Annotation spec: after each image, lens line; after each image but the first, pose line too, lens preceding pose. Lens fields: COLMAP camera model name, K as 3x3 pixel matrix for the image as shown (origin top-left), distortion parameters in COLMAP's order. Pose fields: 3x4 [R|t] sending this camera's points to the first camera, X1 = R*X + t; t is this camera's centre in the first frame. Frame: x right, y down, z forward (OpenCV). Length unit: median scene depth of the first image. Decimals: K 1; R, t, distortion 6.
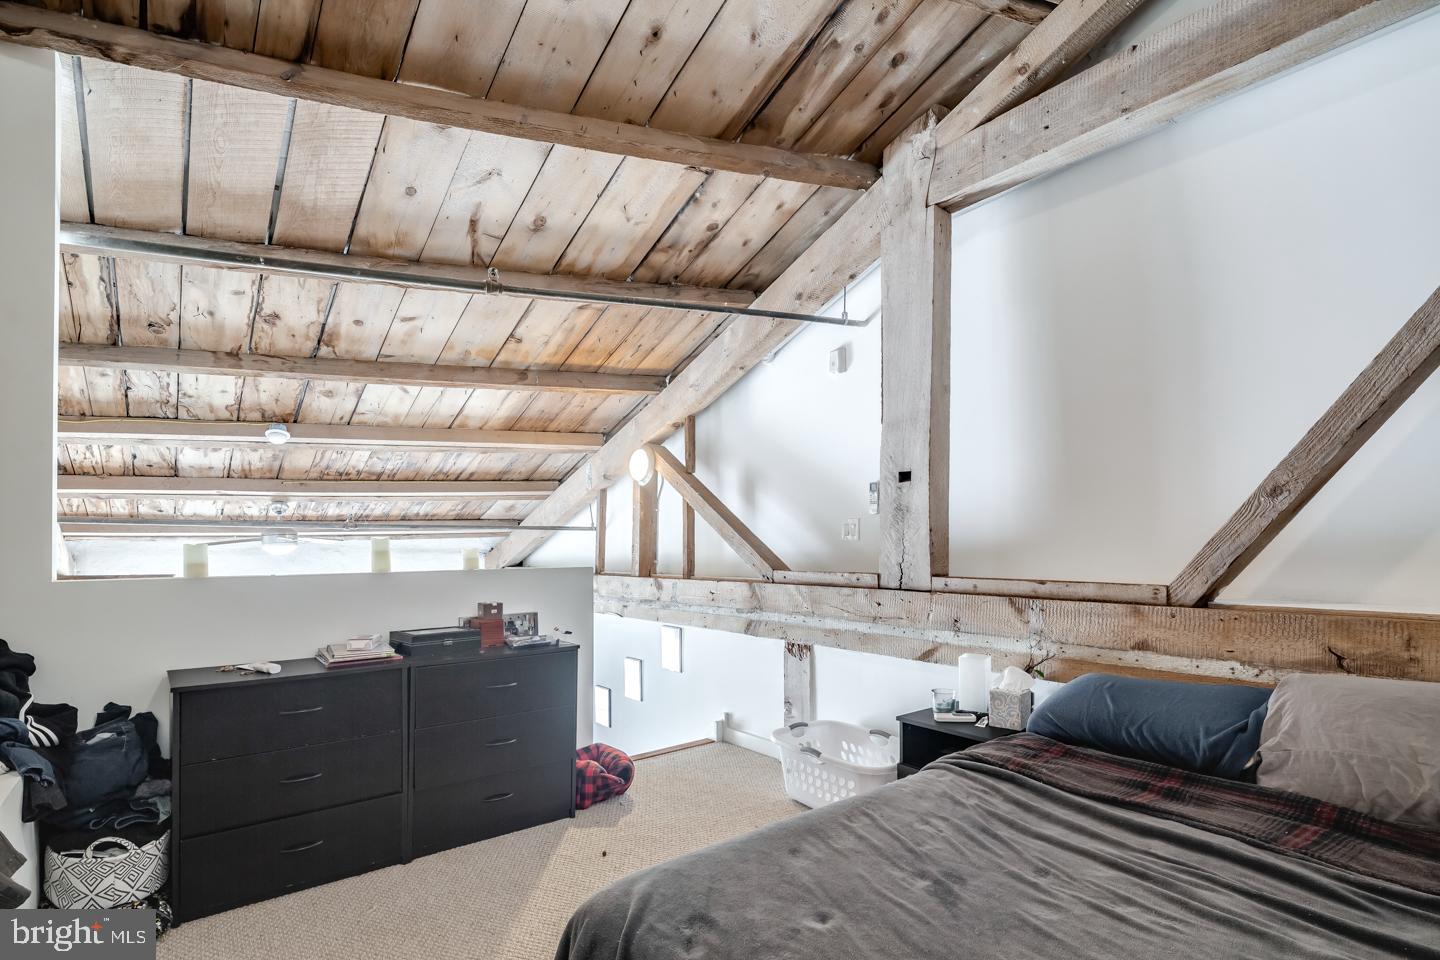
lens RADIAL K [[676.1, 0, 720.5], [0, 676.1, 539.6], [0, 0, 1]] dist [-0.000847, -0.005150]
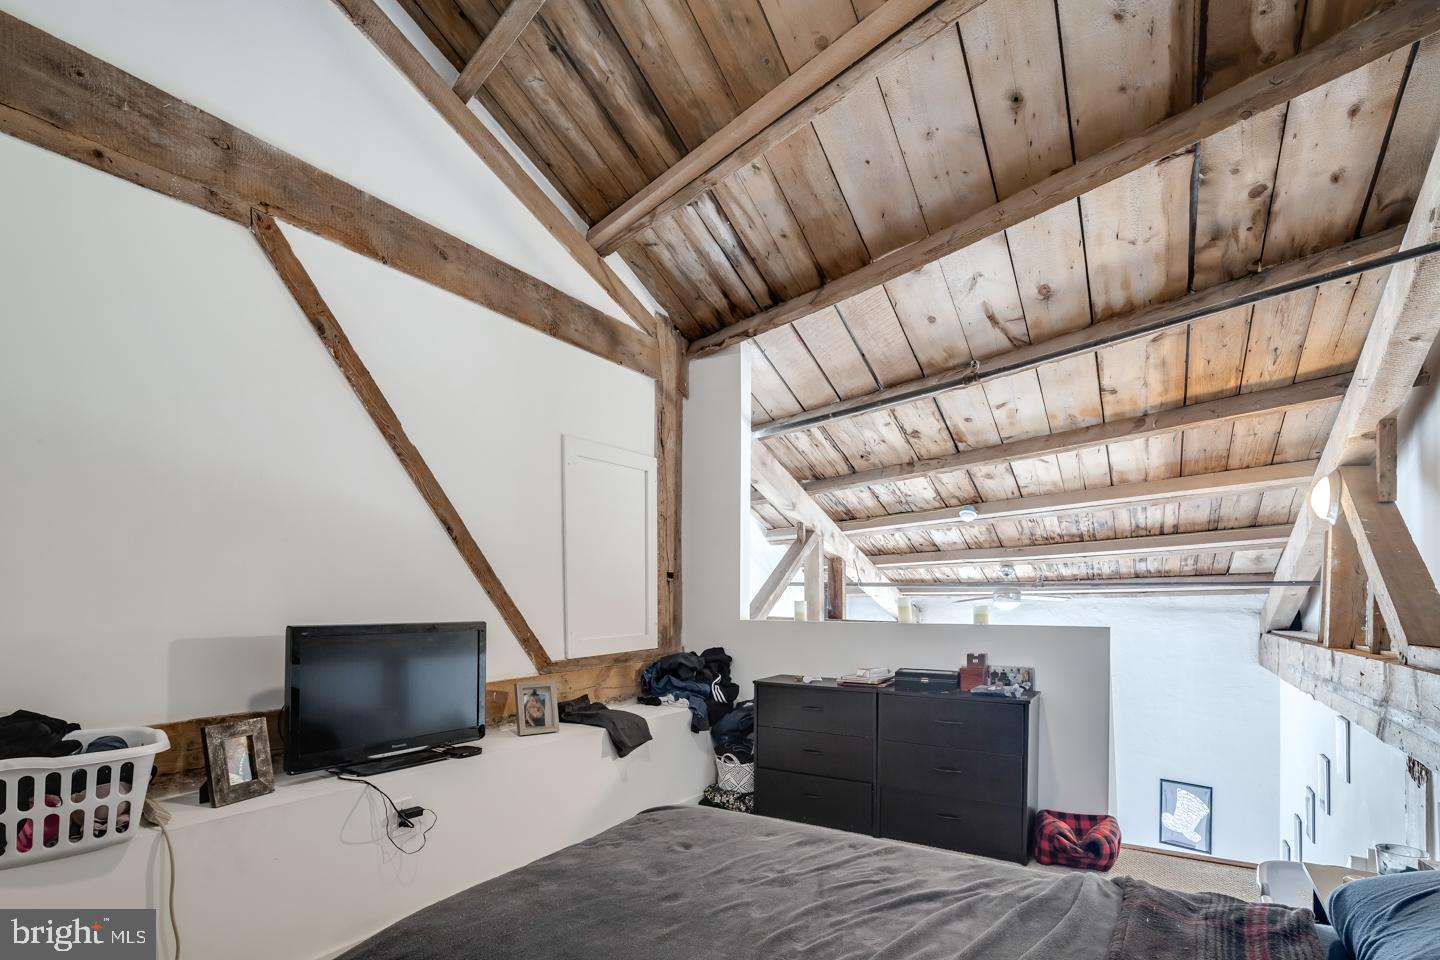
lens RADIAL K [[682.0, 0, 720.5], [0, 682.0, 595.2], [0, 0, 1]] dist [0.000631, -0.007553]
pose [[0.353387, -0.002756, -0.935473, 0.498432], [0.001093, 0.999996, -0.002533, -0.002249], [0.935476, -0.000128, 0.353389, 0.160261]]
